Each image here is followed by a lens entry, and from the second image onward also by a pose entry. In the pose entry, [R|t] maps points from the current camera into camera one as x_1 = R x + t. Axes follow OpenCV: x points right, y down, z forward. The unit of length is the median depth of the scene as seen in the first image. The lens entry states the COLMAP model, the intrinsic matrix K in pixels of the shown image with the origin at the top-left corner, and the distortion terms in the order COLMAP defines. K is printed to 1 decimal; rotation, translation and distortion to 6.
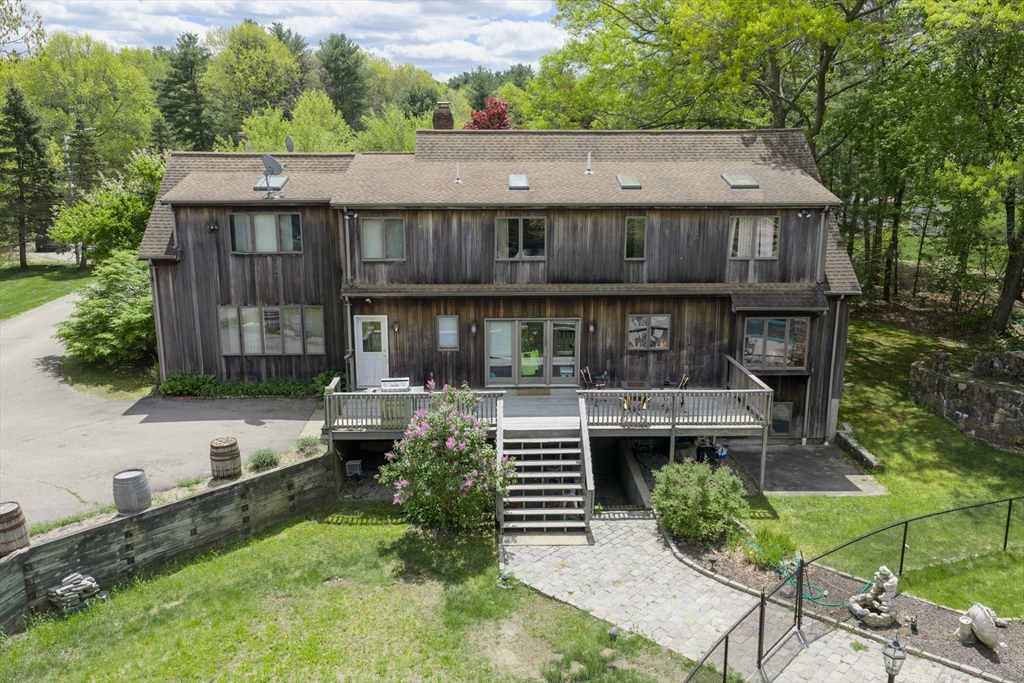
lens RADIAL K [[841.5, 0, 513.0], [0, 841.5, 341.7], [0, 0, 1]] dist [0.019832, 0.004438]
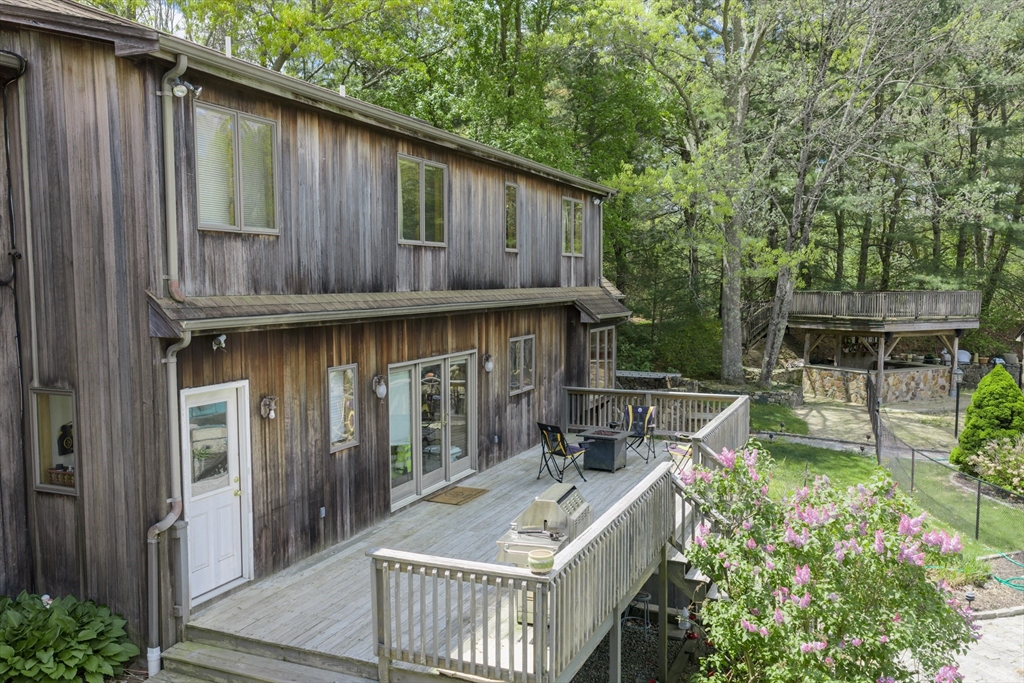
lens RADIAL K [[841.5, 0, 511.3], [0, 841.5, 344.5], [0, 0, 1]] dist [0.019832, 0.004438]
pose [[0.423124, -0.071272, 0.903264, -0.438169], [0.194303, 0.980847, -0.013625, -0.019341], [-0.884993, 0.181272, 0.428868, 0.742088]]
